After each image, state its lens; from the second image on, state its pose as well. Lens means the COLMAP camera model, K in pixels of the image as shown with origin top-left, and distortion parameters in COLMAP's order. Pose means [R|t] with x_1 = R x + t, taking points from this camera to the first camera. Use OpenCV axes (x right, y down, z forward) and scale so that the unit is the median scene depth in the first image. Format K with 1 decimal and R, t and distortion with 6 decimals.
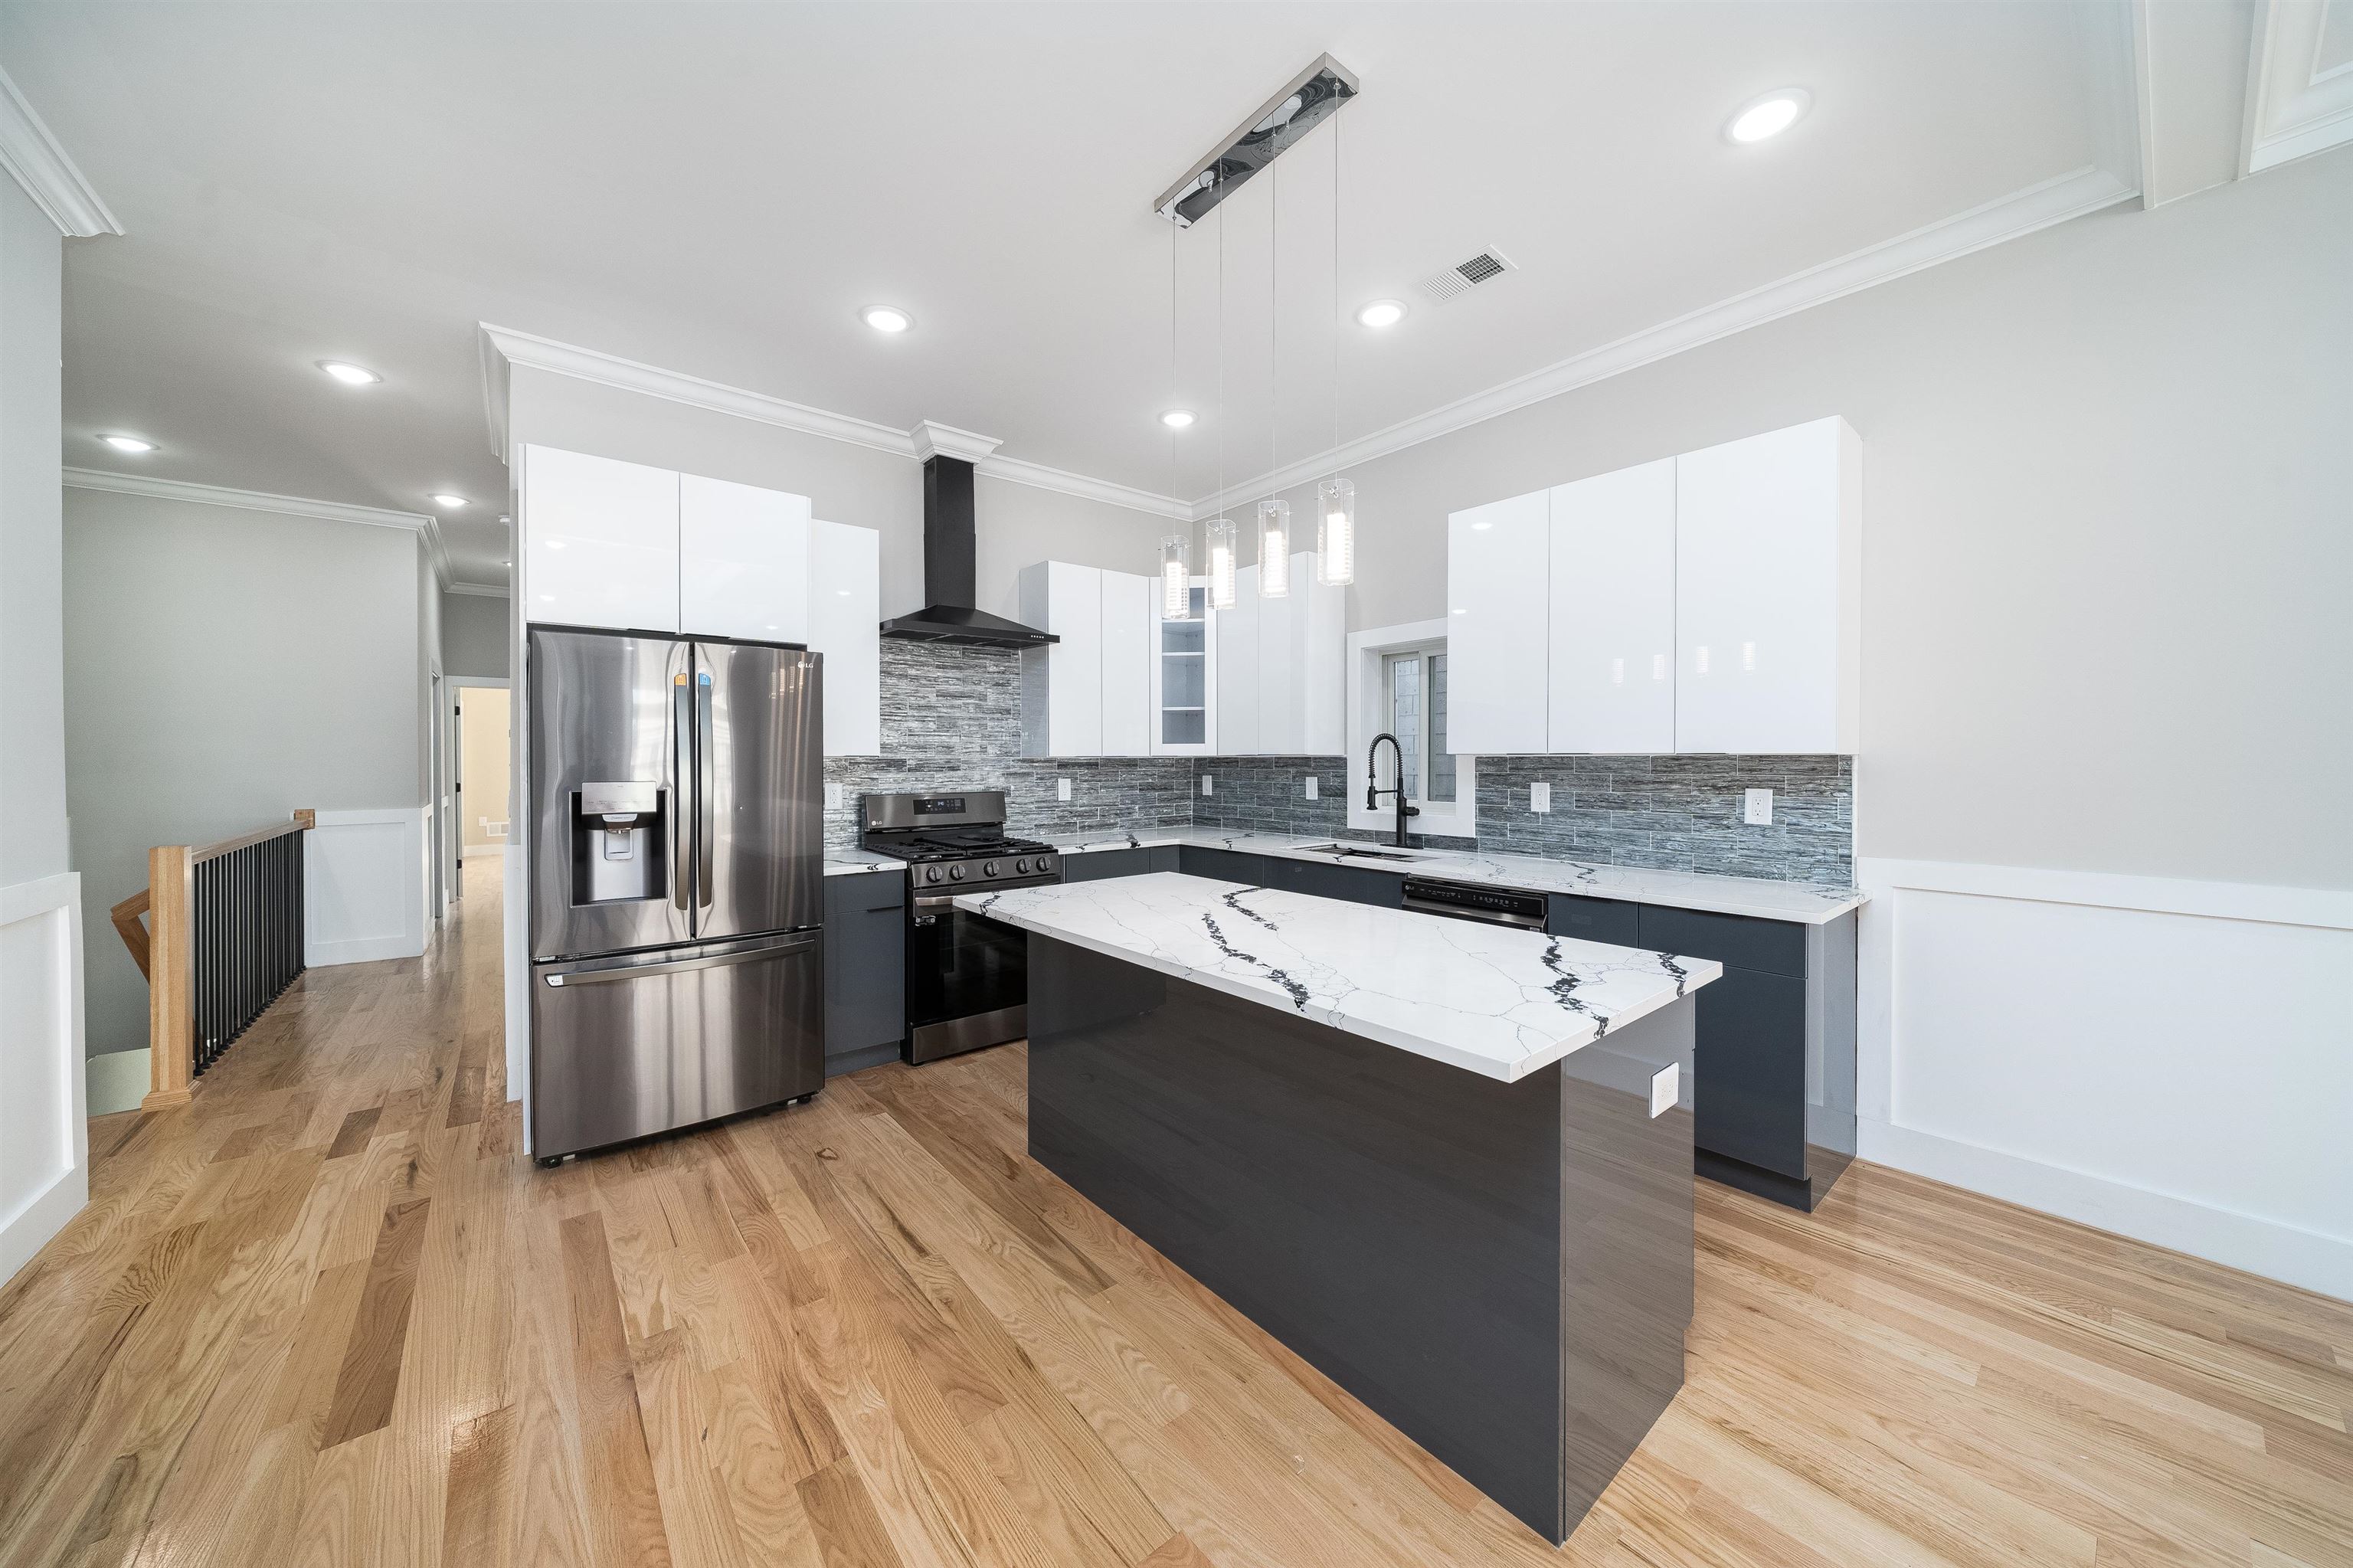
lens RADIAL K [[816.5, 0, 1181.0], [0, 816.5, 765.7], [0, 0, 1]] dist [-0.003499, -0.000128]
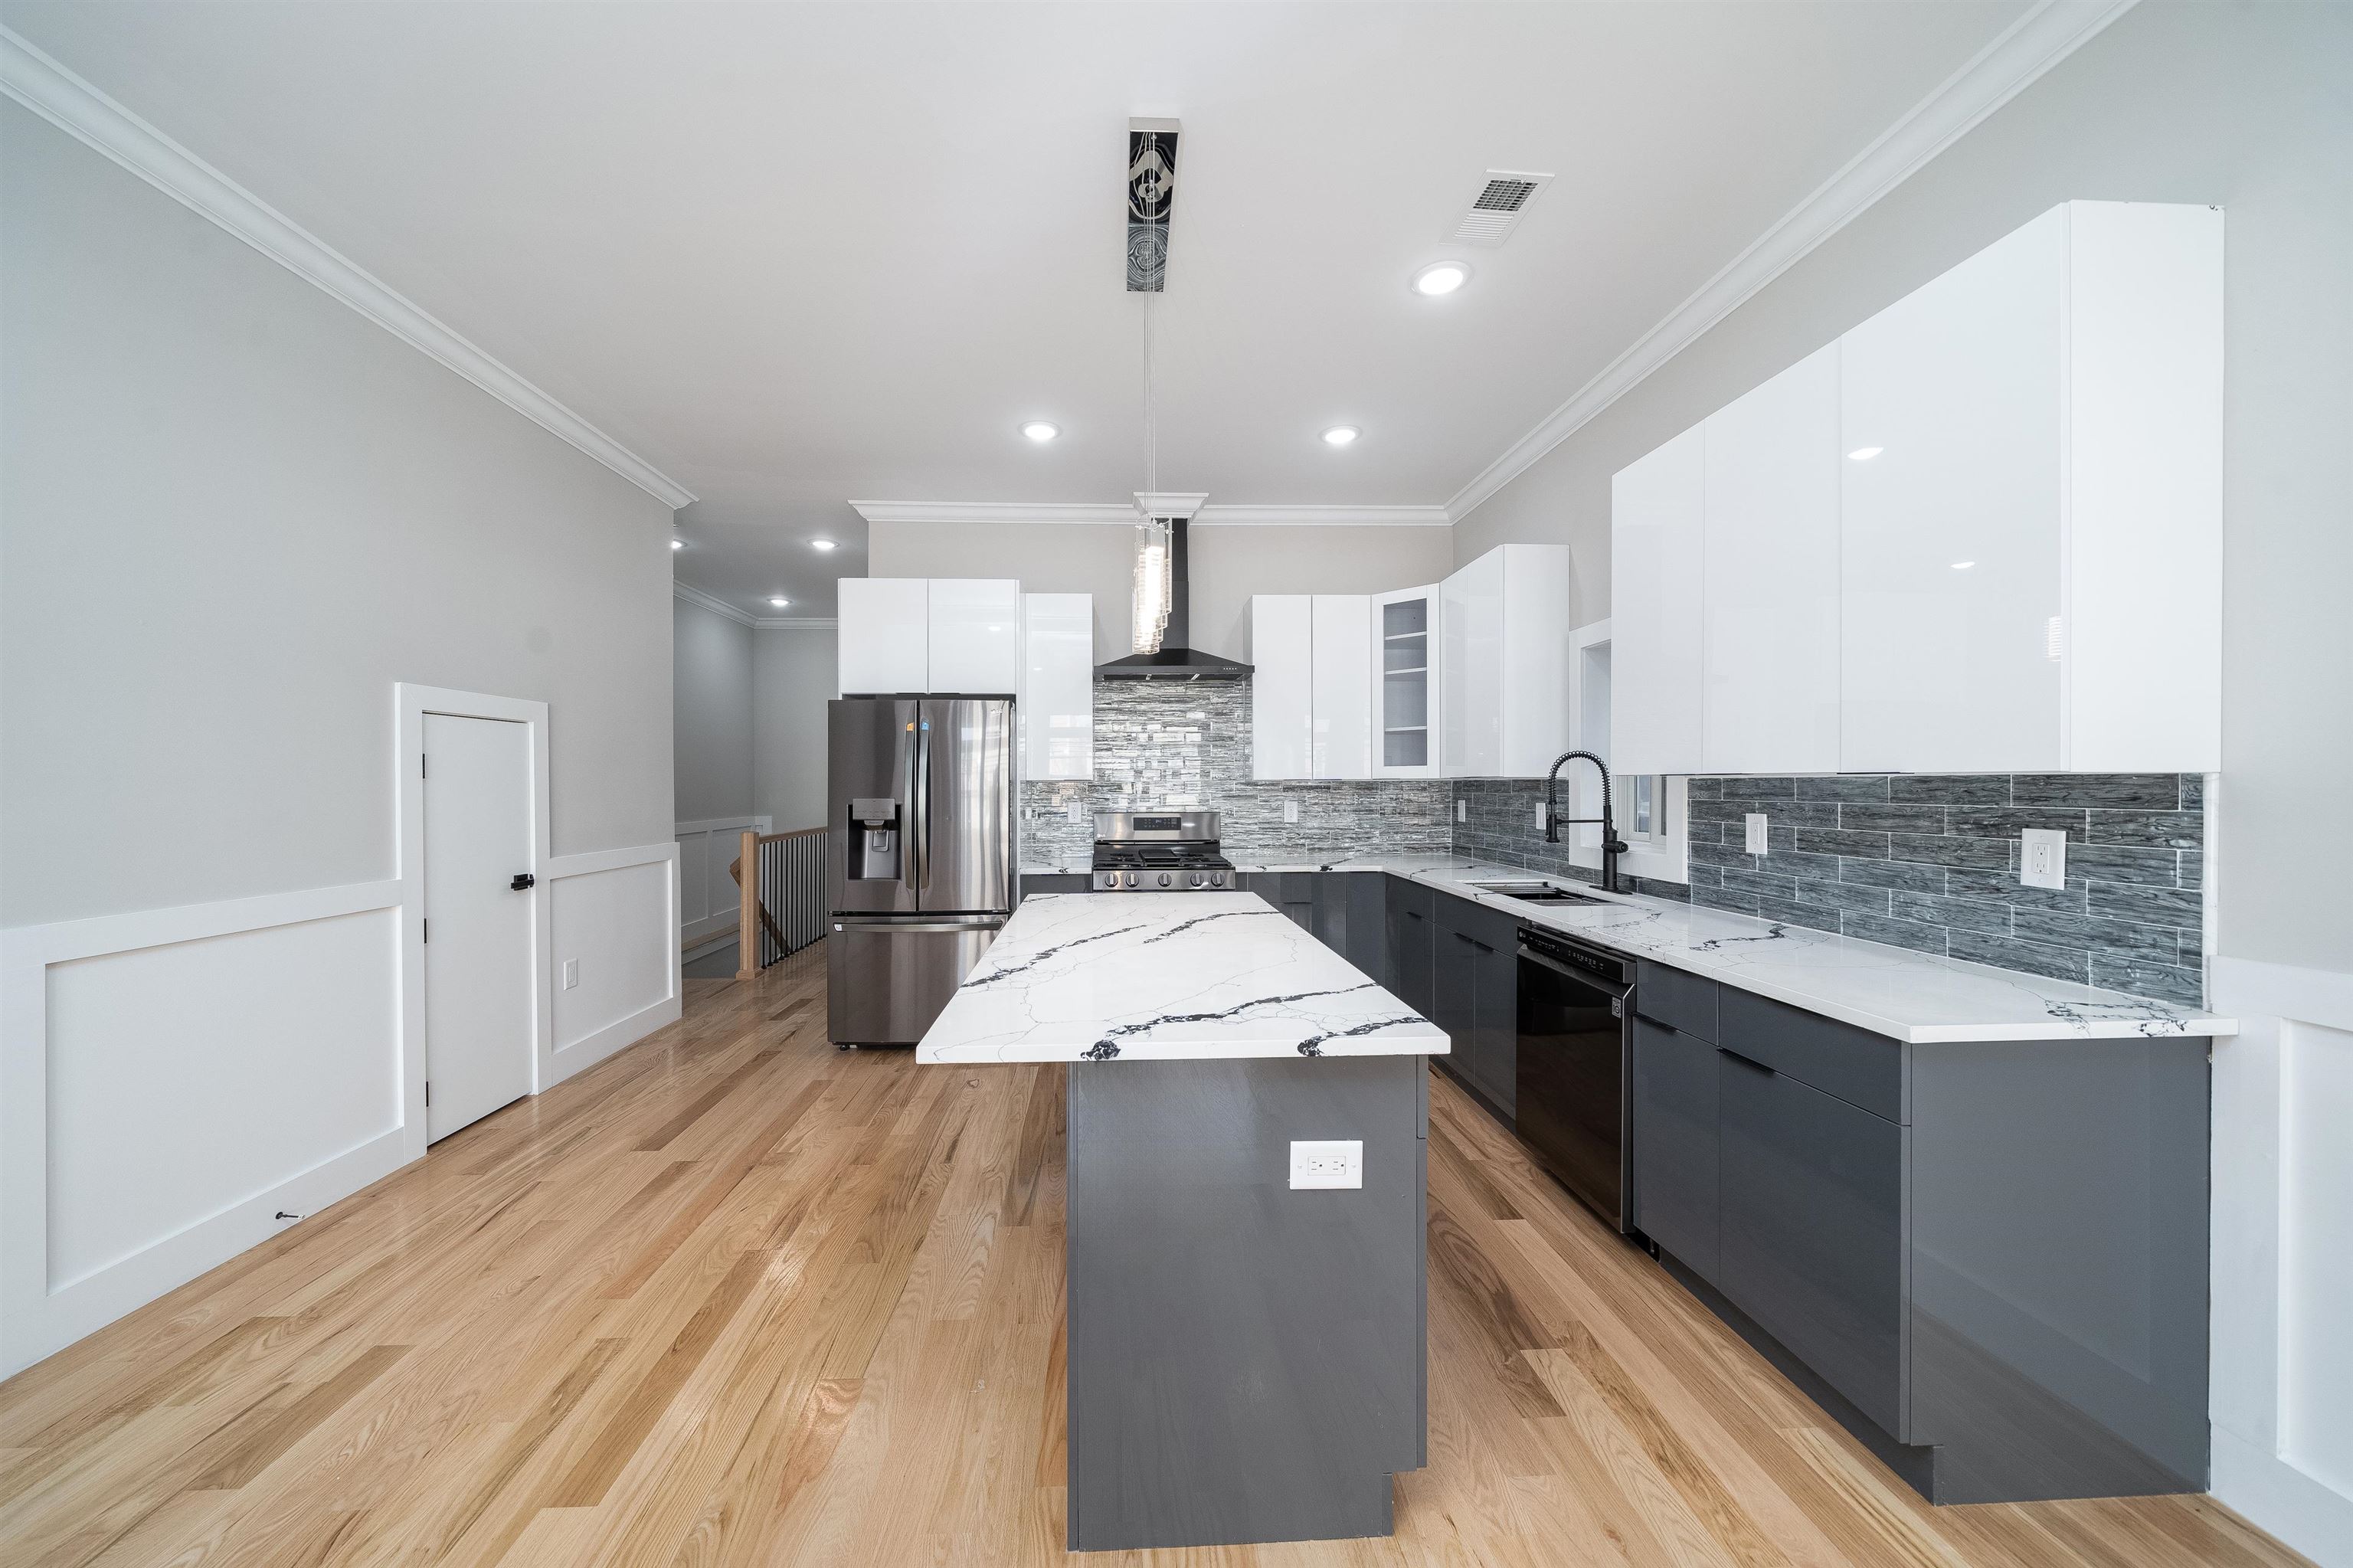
lens RADIAL K [[816.5, 0, 1147.8], [0, 816.5, 783.1], [0, 0, 1]] dist [-0.003499, -0.000128]
pose [[0.799005, -0.000215, -0.601325, 0.503414], [-0.004087, 0.999975, -0.005788, -0.000394], [0.601311, 0.007082, 0.798984, 0.100743]]
